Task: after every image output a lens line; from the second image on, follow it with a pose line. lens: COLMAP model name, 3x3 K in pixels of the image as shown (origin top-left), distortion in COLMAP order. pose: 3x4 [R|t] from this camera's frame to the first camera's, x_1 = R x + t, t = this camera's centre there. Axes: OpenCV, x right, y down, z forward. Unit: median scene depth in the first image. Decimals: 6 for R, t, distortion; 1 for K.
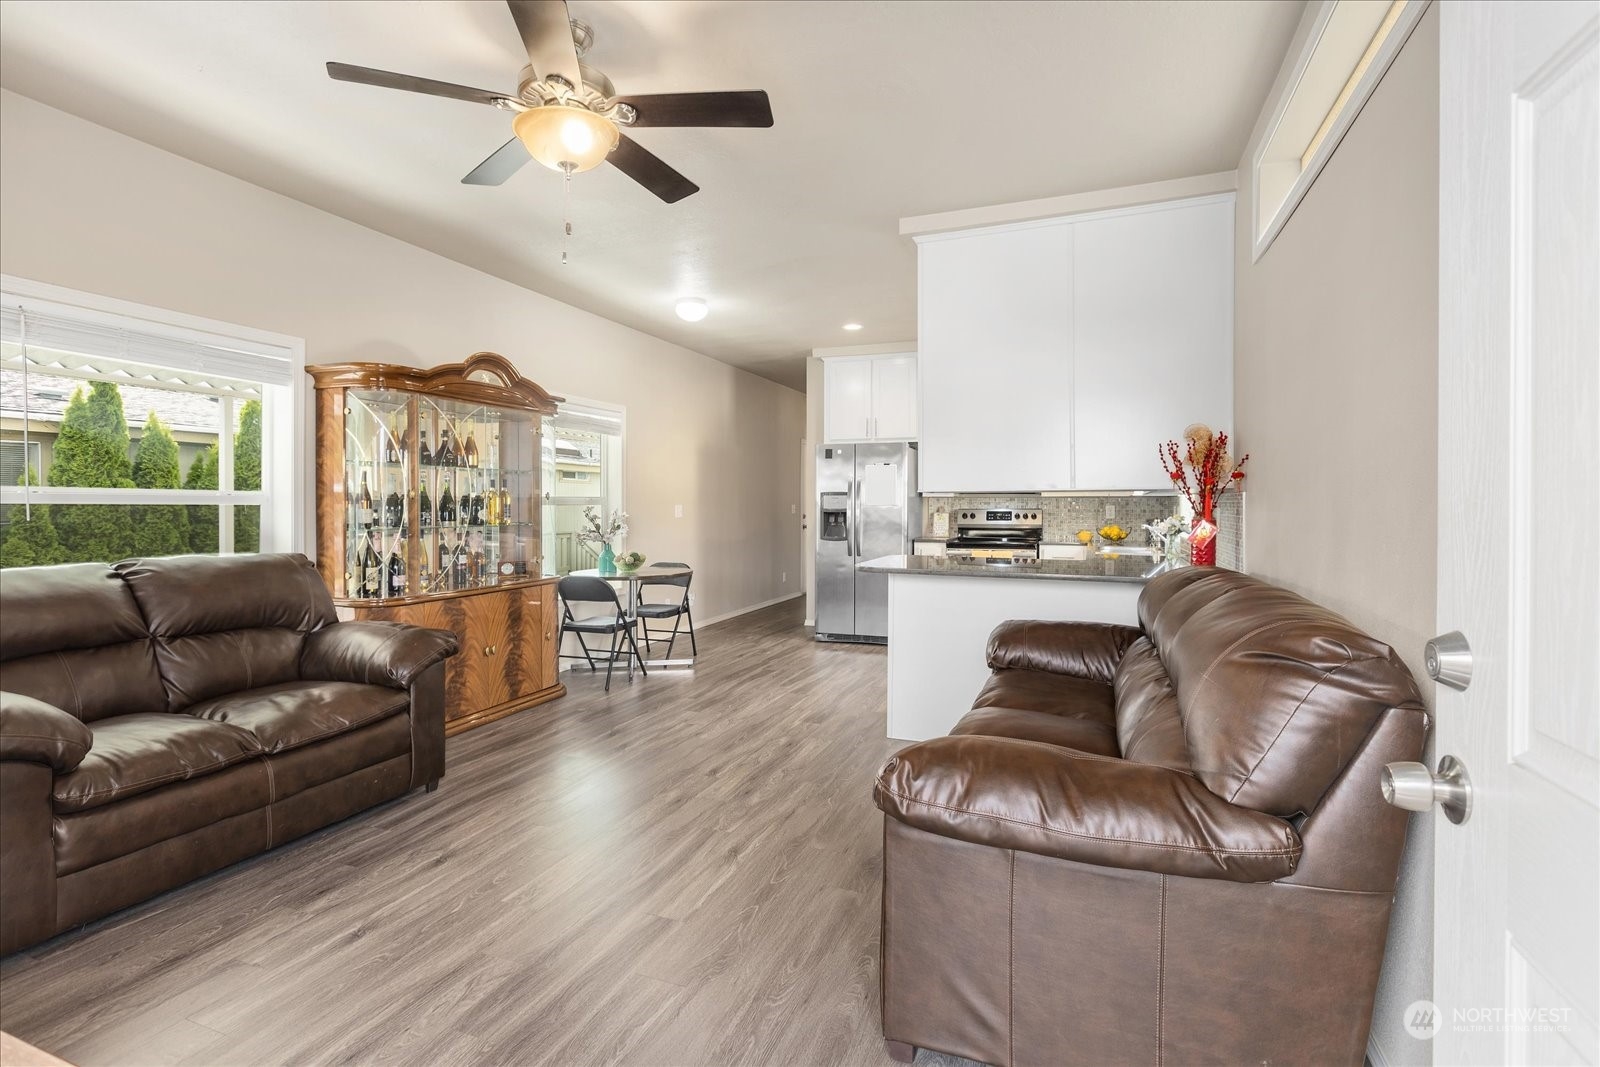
lens RADIAL K [[764.6, 0, 796.7], [0, 764.6, 505.8], [0, 0, 1]] dist [-0.008786, 0.000384]
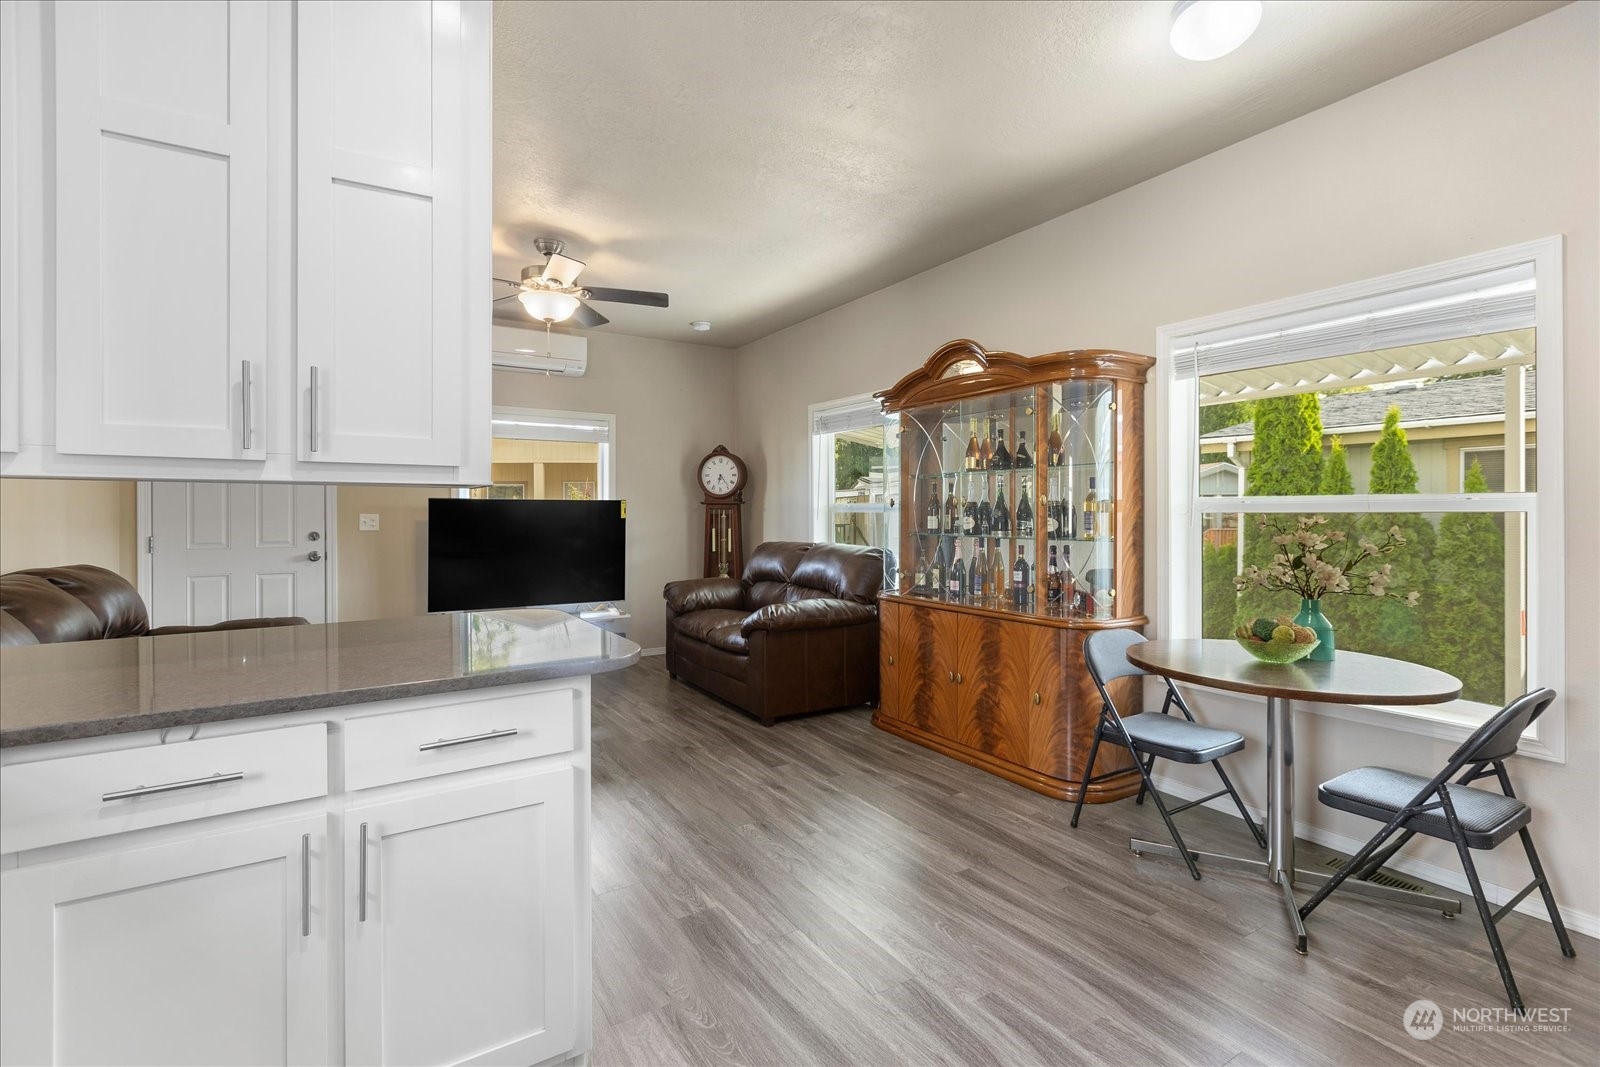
lens RADIAL K [[746.8, 0, 802.2], [0, 746.8, 513.5], [0, 0, 1]] dist [0.001625, 0.000213]
pose [[-0.600049, 0.001071, -0.799962, 0.407432], [-0.003158, 0.999988, 0.003708, -0.002392], [0.799957, 0.004752, -0.600039, 1.414369]]
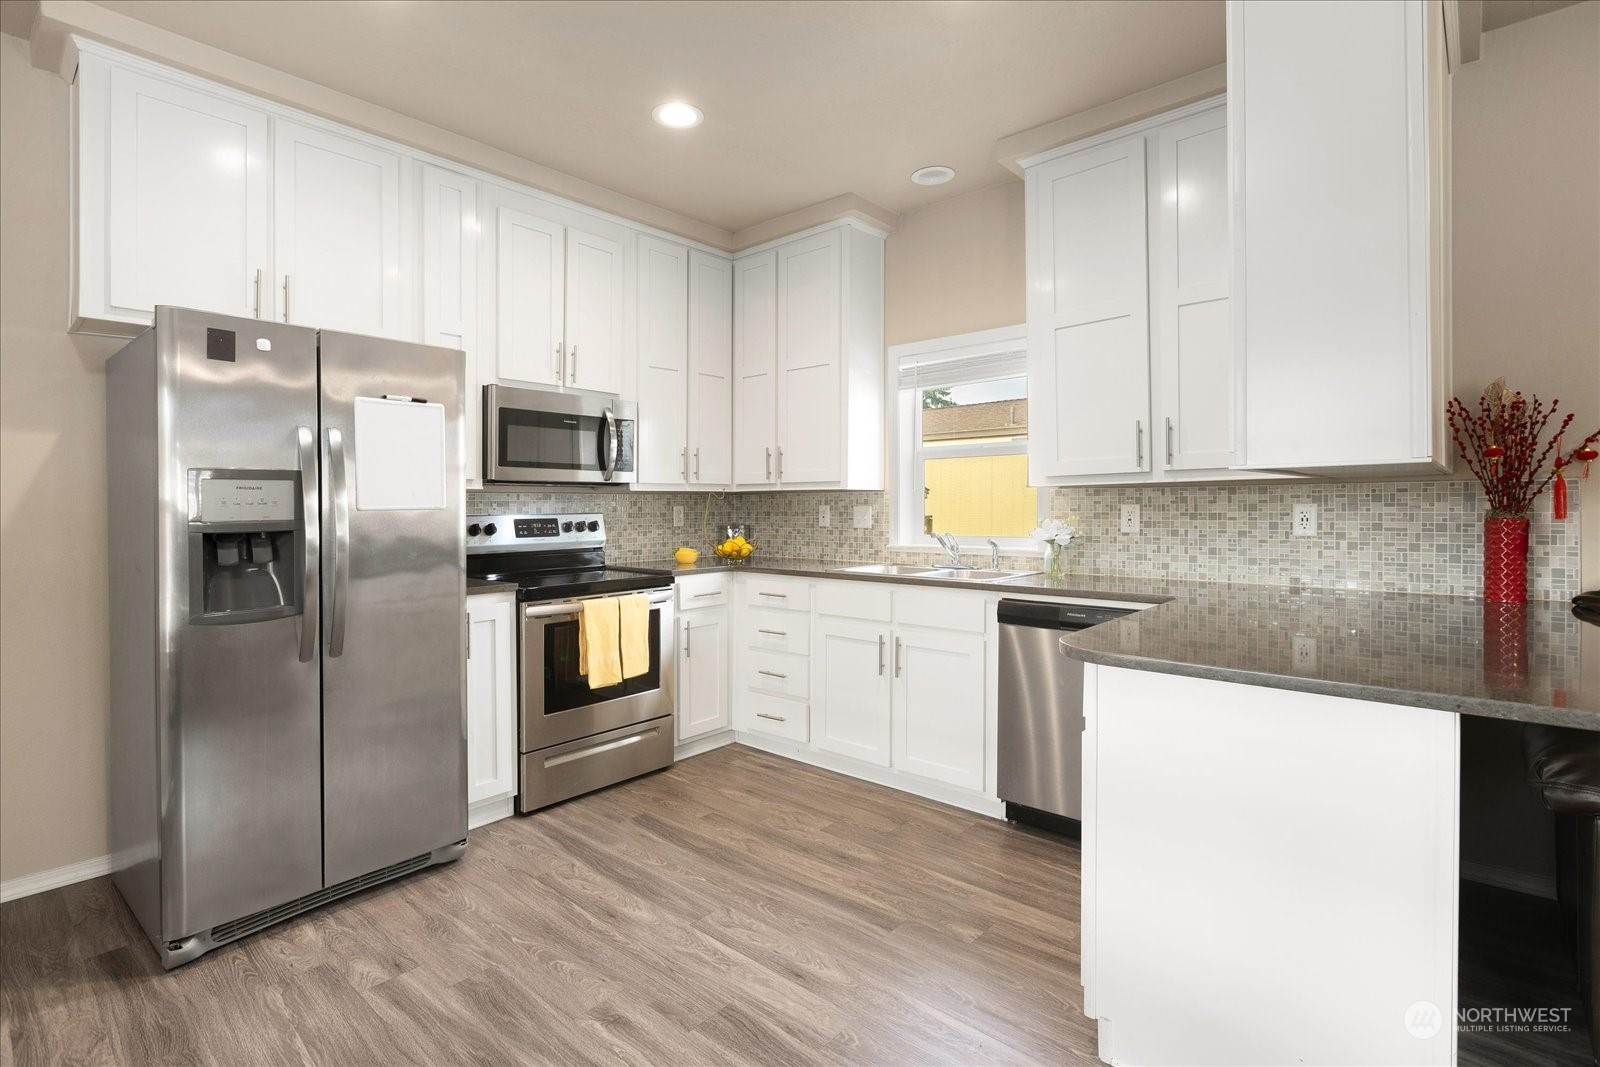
lens RADIAL K [[764.6, 0, 796.7], [0, 764.6, 505.8], [0, 0, 1]] dist [-0.008786, 0.000384]
pose [[0.363761, -0.005260, 0.931478, -0.261771], [0.012651, 0.999920, 0.000706, 0.000056], [-0.931406, 0.011527, 0.363798, 1.095898]]
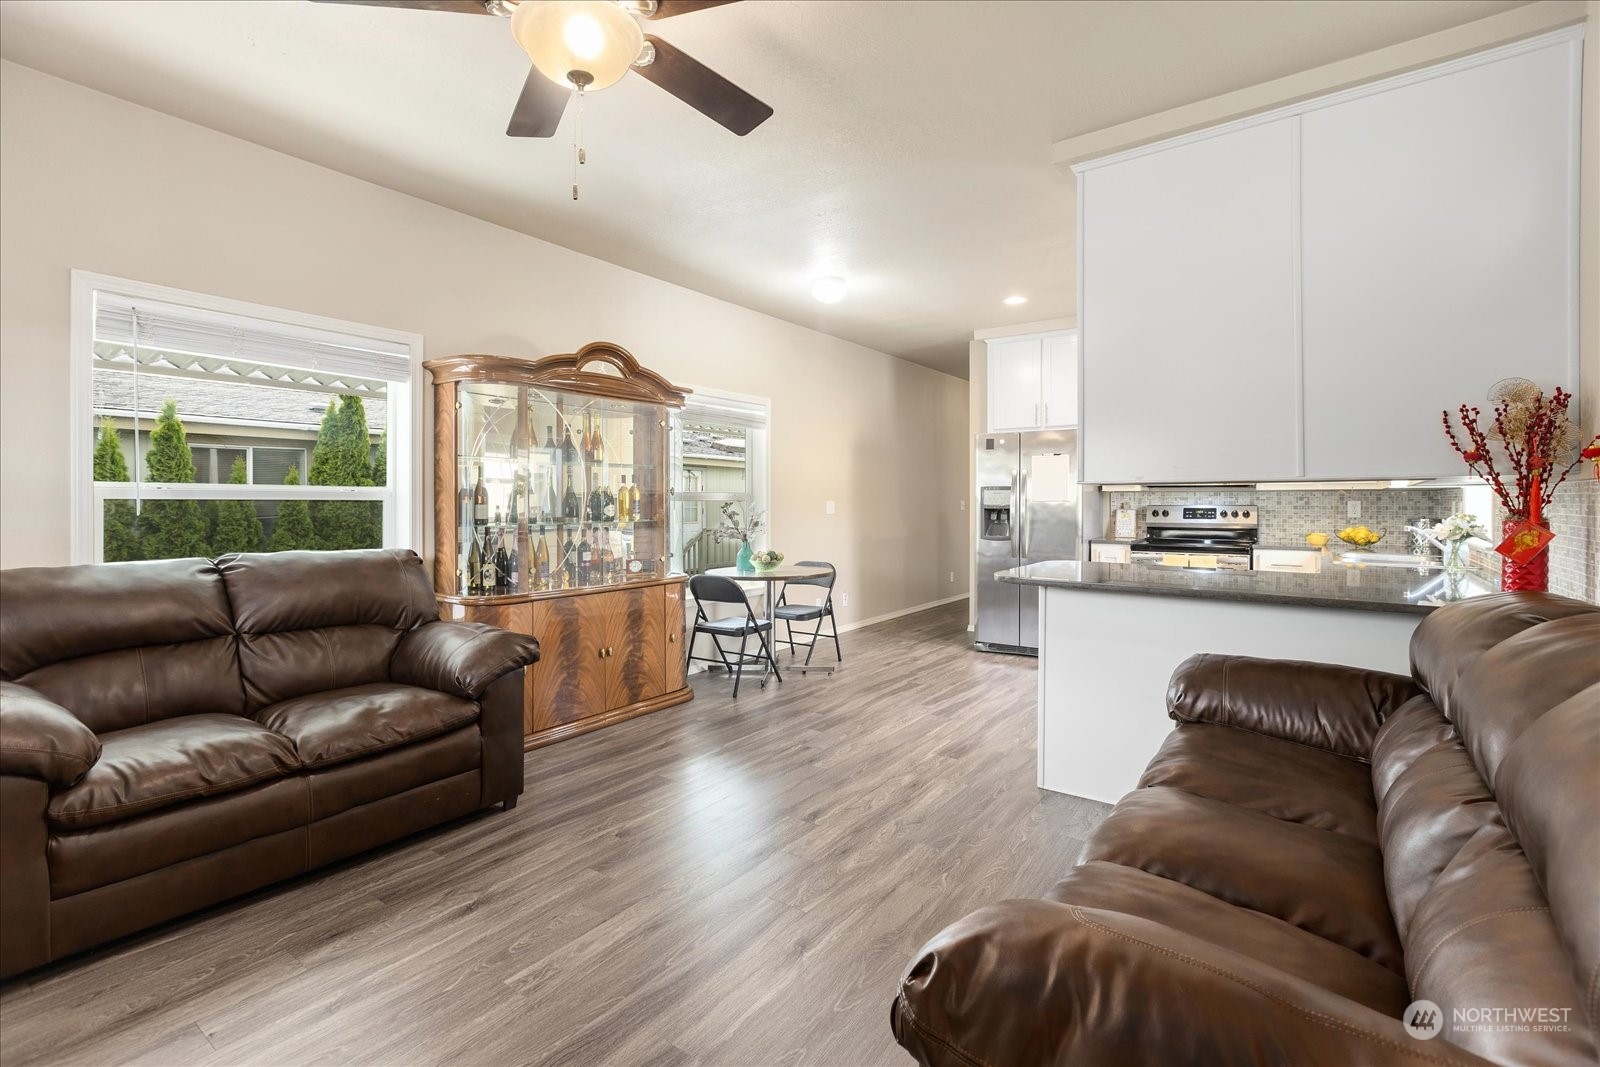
lens RADIAL K [[728.0, 0, 793.8], [0, 728.0, 500.1], [0, 0, 1]] dist [0.000511, -0.000232]
pose [[0.966216, -0.001012, -0.257733, 0.065163], [0.000249, 0.999995, -0.002992, 0.001057], [0.257735, 0.002826, 0.966211, 0.179151]]
